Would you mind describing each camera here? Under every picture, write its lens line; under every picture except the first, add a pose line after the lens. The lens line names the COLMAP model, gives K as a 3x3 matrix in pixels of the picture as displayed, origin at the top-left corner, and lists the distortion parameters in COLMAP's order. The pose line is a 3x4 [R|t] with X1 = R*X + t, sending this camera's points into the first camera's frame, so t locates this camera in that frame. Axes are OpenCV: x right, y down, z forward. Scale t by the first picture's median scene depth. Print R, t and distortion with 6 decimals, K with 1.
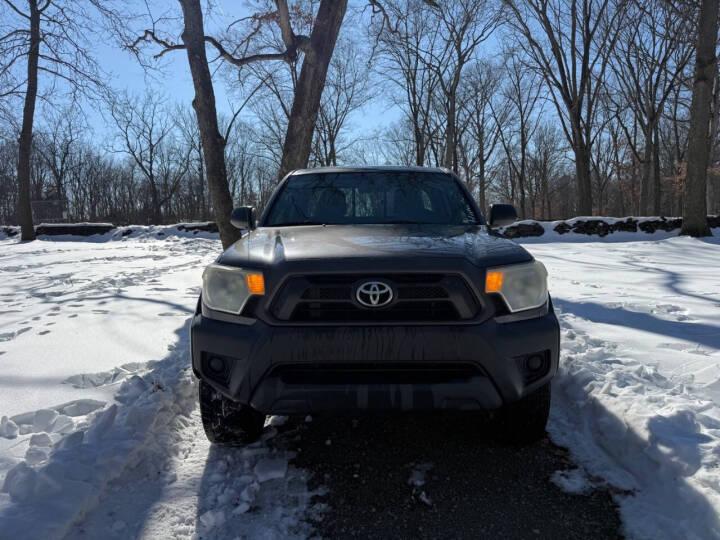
lens RADIAL K [[508.3, 0, 362.6], [0, 508.3, 270.6], [0, 0, 1]] dist [0.044548, -0.064689]
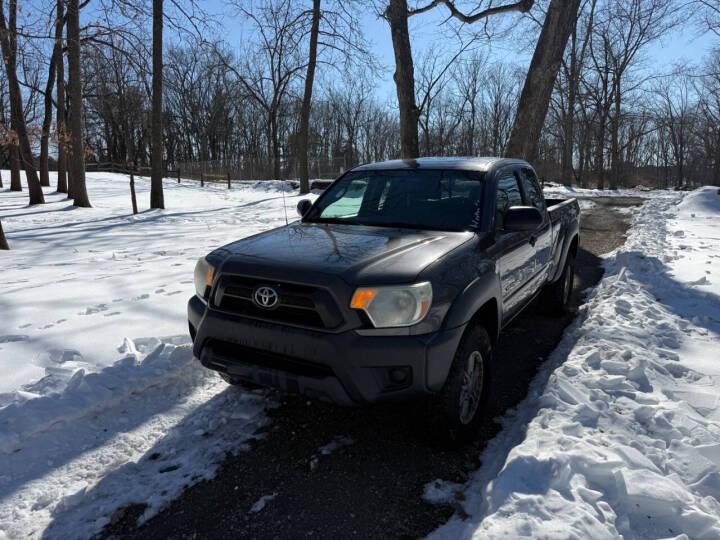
lens RADIAL K [[508.8, 0, 354.6], [0, 508.8, 268.2], [0, 0, 1]] dist [0.055915, -0.095853]
pose [[0.858832, 0.104729, -0.501438, 0.115683], [-0.058338, 0.992506, 0.107373, -0.023874], [0.508925, -0.062962, 0.858505, 0.003618]]
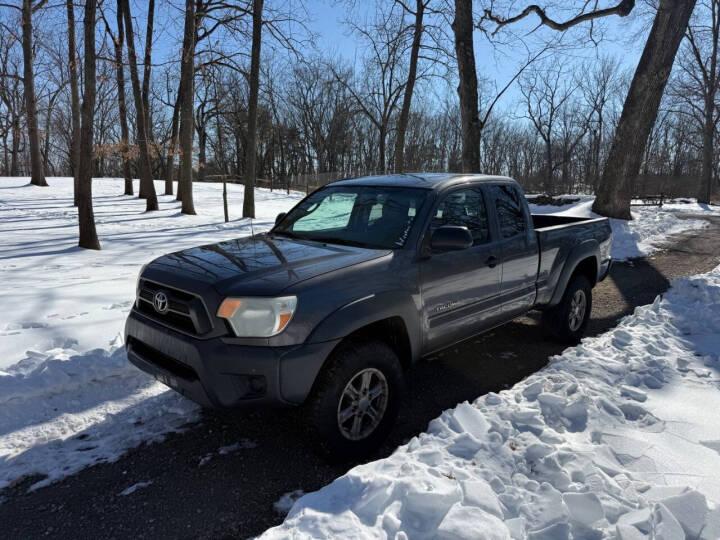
lens RADIAL K [[507.8, 0, 358.0], [0, 507.8, 271.7], [0, 0, 1]] dist [0.045195, -0.067000]
pose [[0.725366, 0.134548, -0.675086, 0.183445], [-0.083996, 0.990683, 0.107196, -0.031256], [0.683220, -0.021051, 0.729909, 0.048435]]
